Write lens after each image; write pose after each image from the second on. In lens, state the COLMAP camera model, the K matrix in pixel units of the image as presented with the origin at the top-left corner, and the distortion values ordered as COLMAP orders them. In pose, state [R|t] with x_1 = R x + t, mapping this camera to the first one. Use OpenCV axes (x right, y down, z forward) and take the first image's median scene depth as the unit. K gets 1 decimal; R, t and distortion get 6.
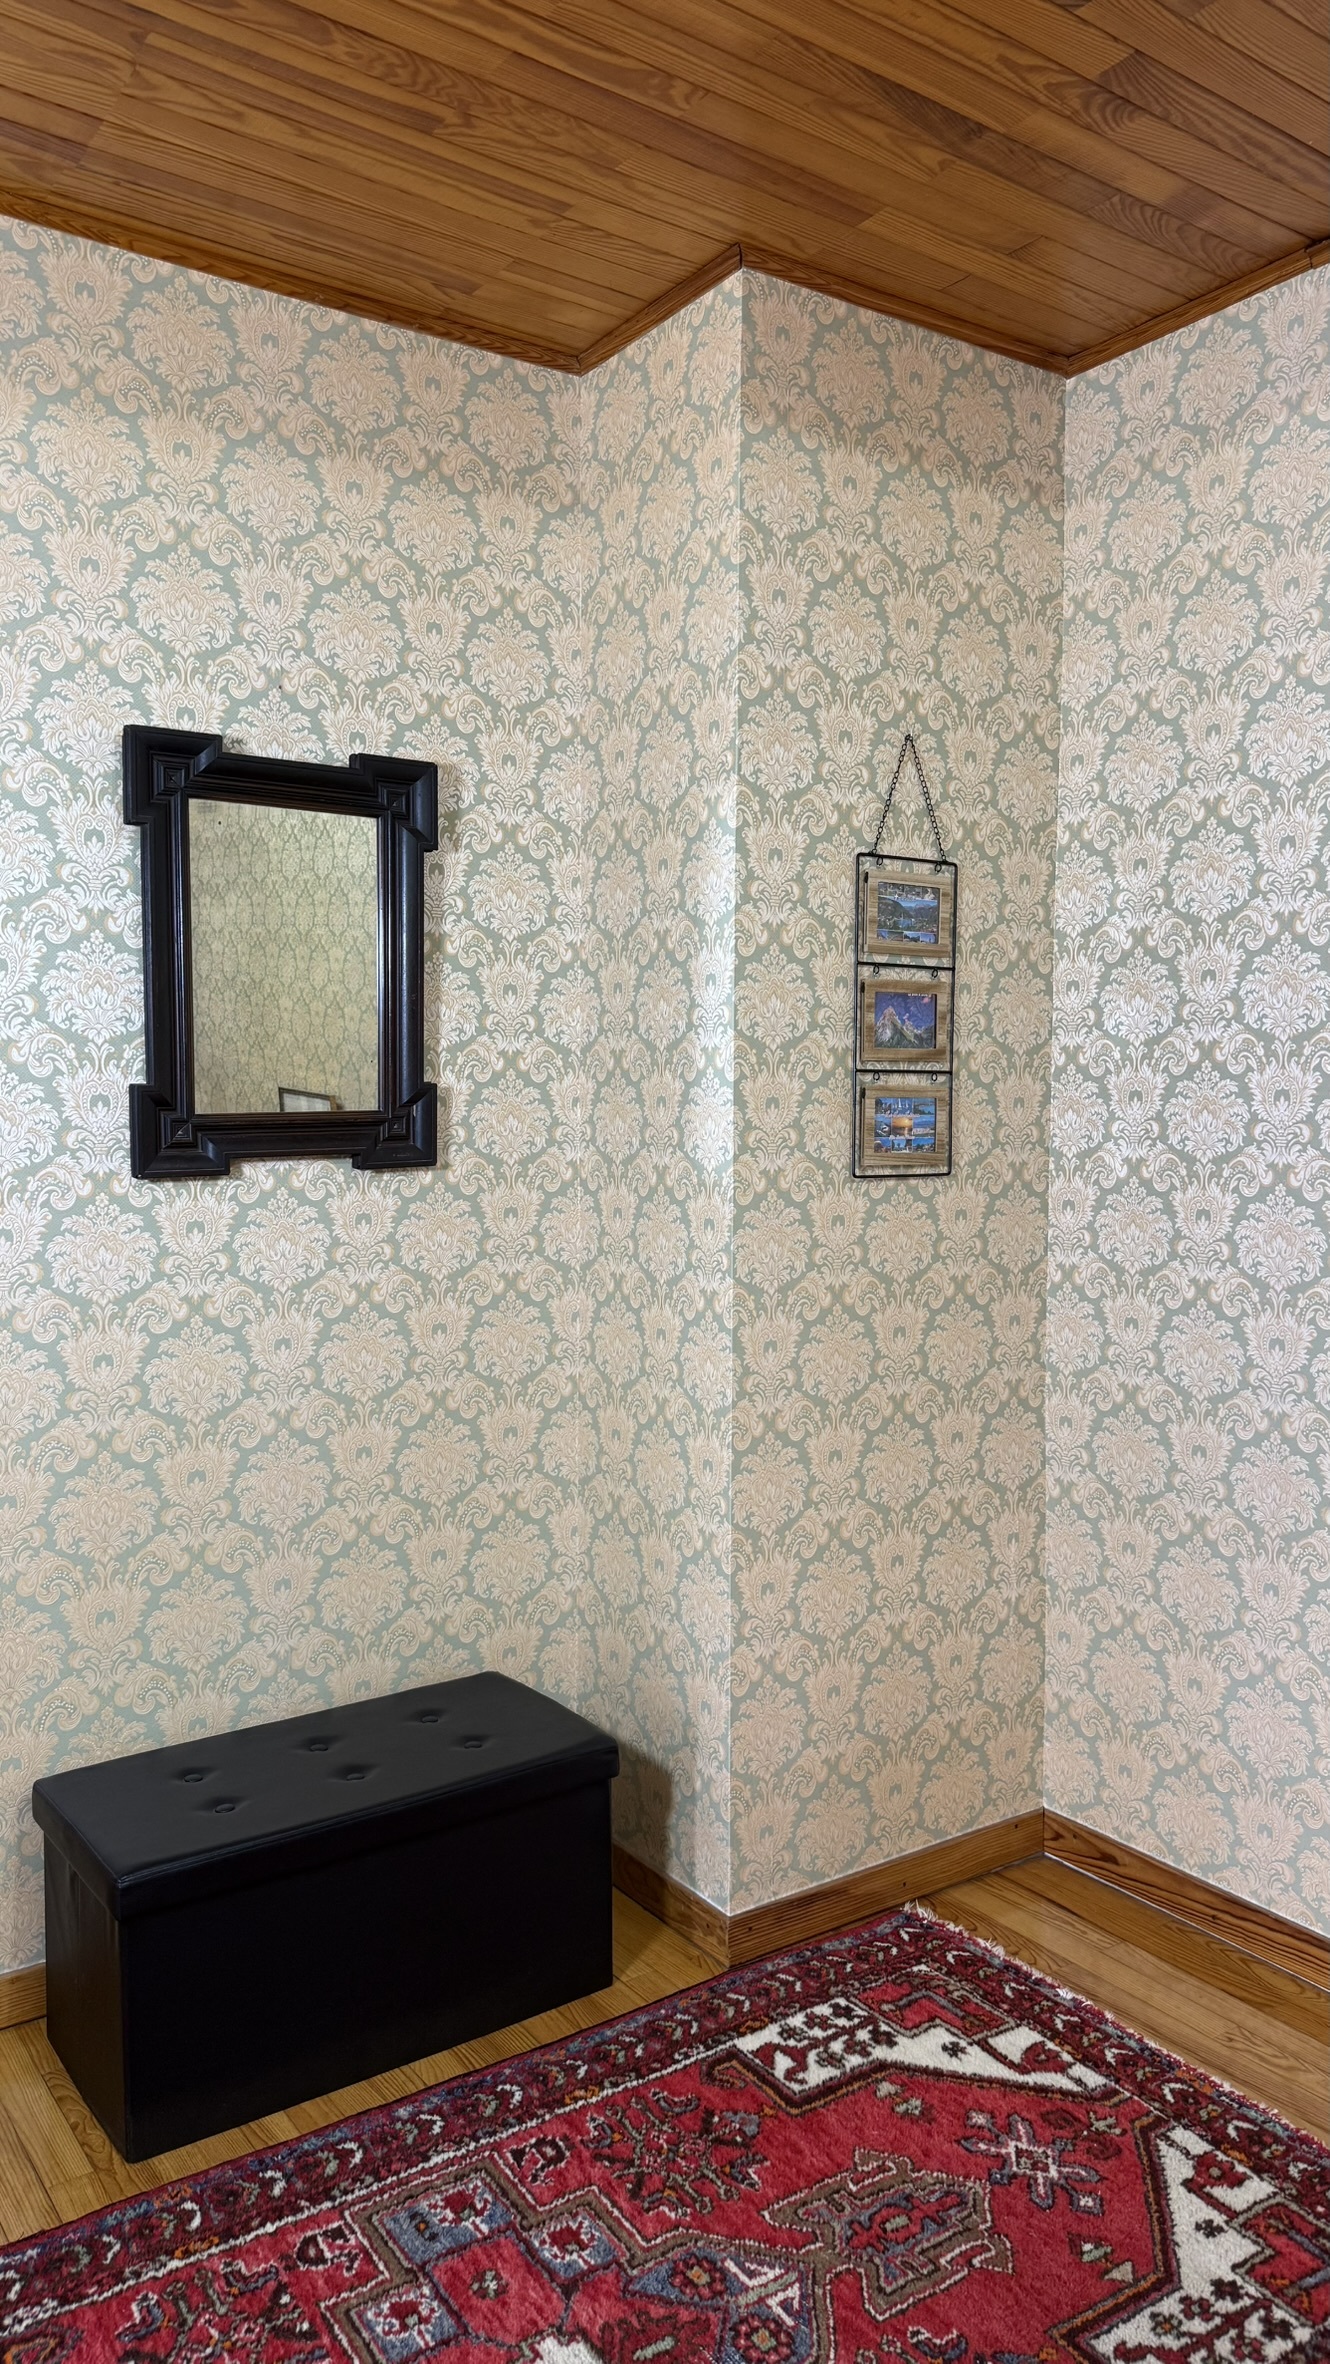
lens RADIAL K [[1698.8, 0, 695.6], [0, 1698.8, 1191.2], [0, 0, 1]] dist [0.071662, -0.137106]
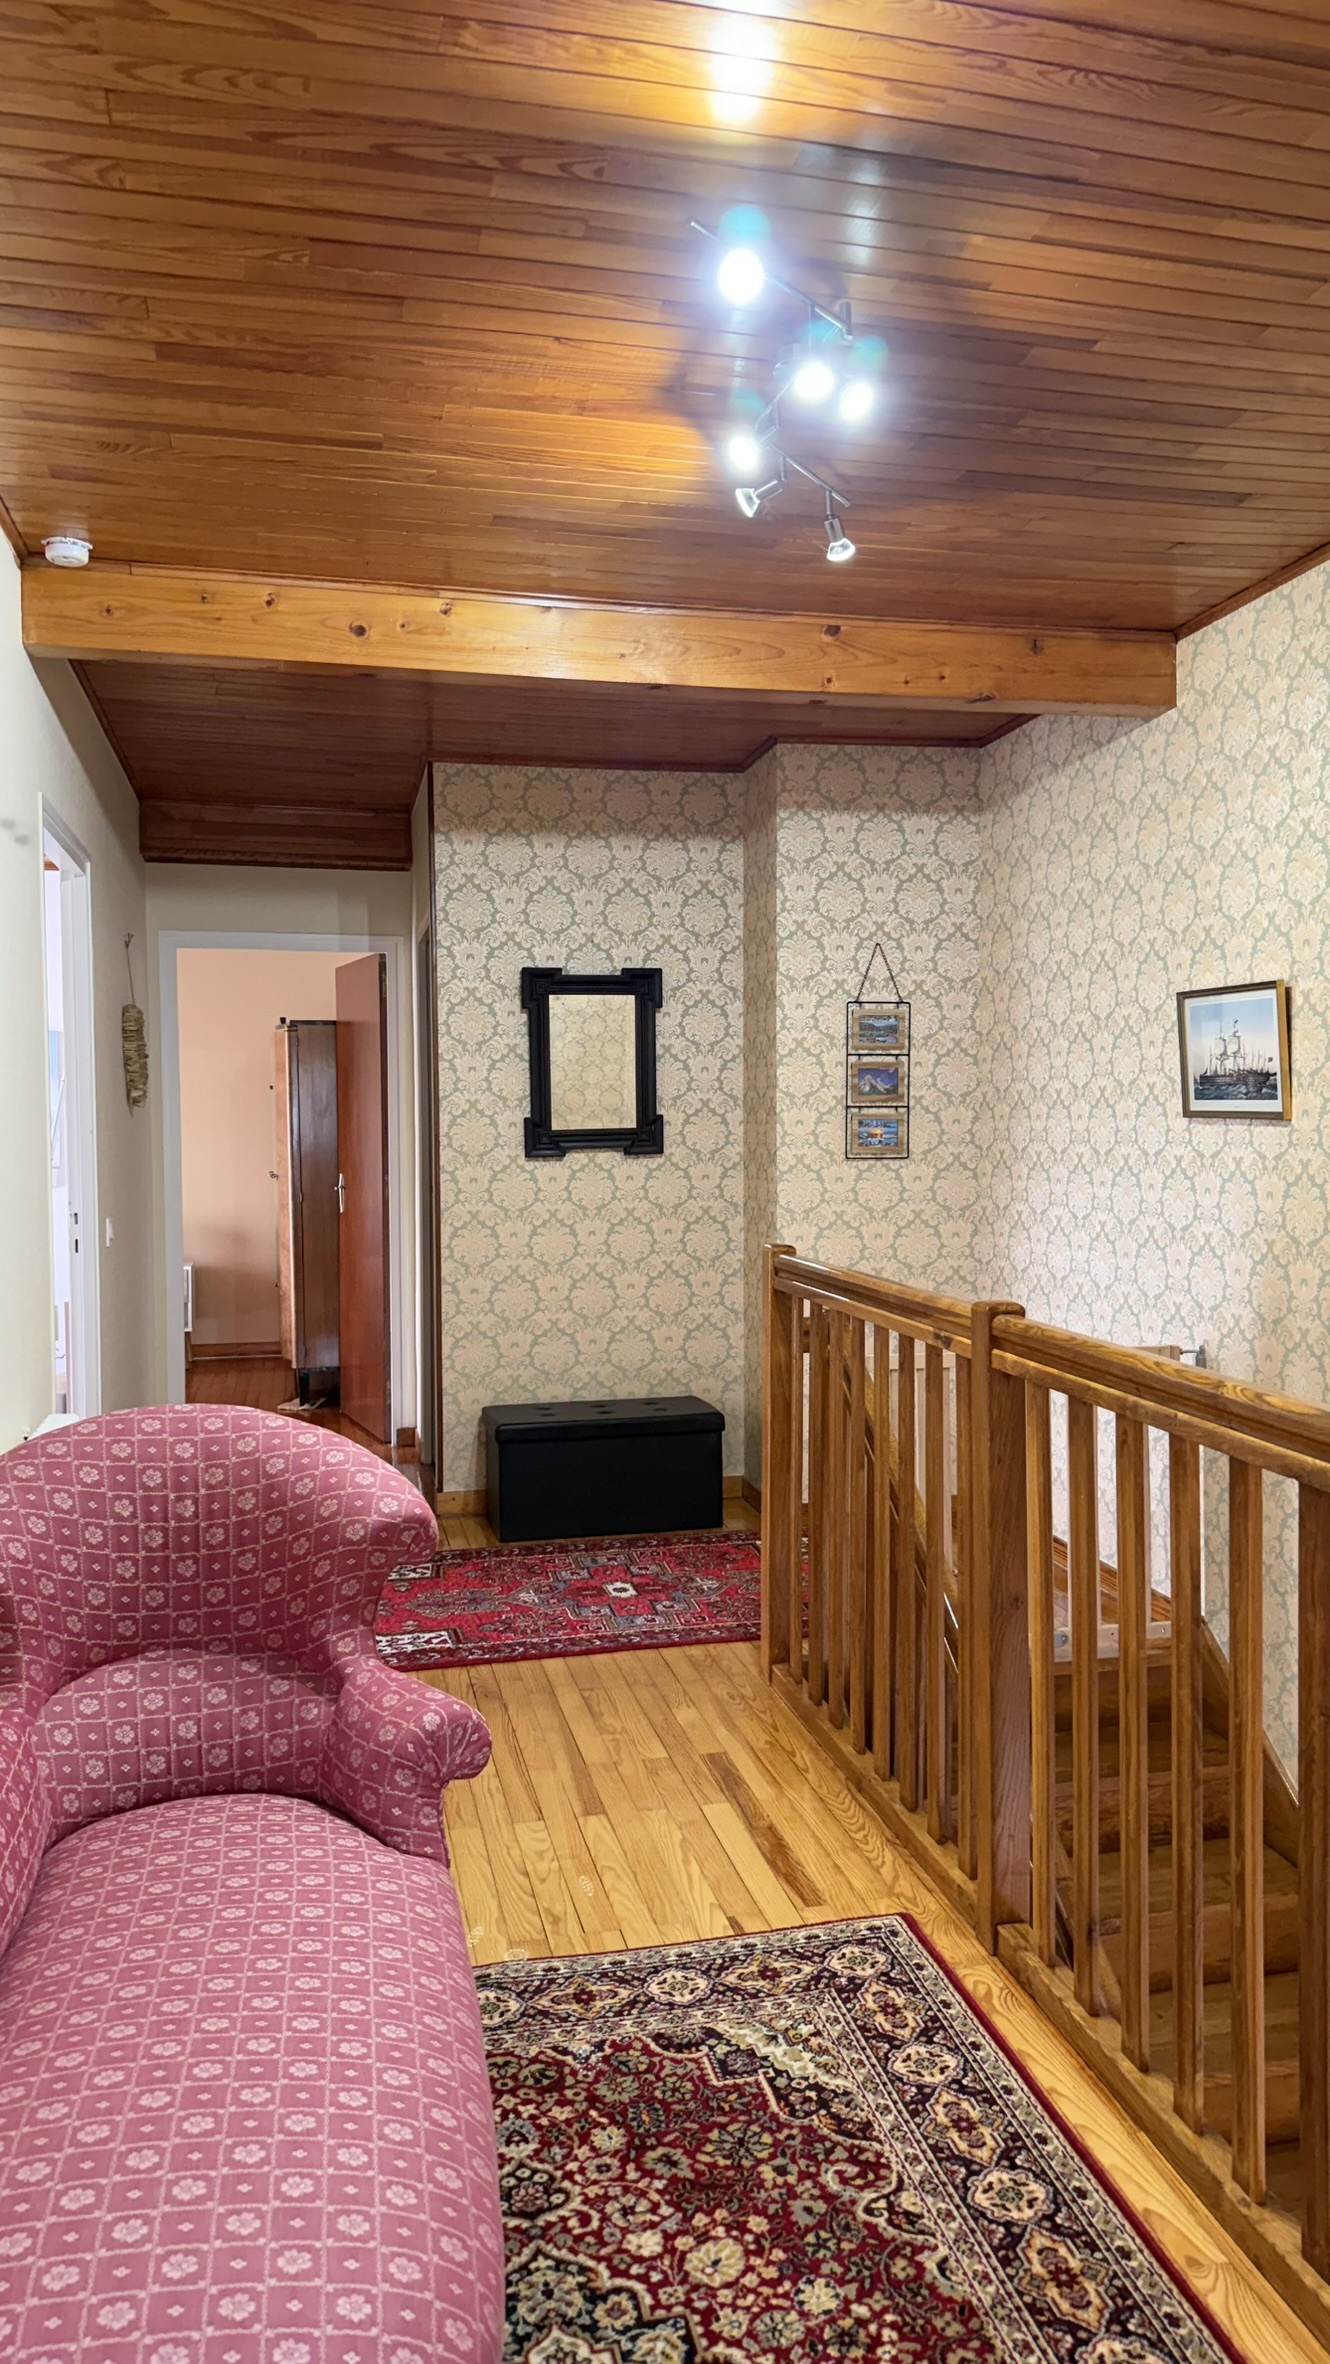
lens RADIAL K [[1698.8, 0, 645.2], [0, 1698.8, 1184.6], [0, 0, 1]] dist [0.071662, -0.137106]
pose [[0.918823, 0.004348, -0.394646, 0.684987], [-0.010504, 0.999855, -0.013439, 0.053870], [0.394530, 0.016494, 0.918735, -0.993957]]
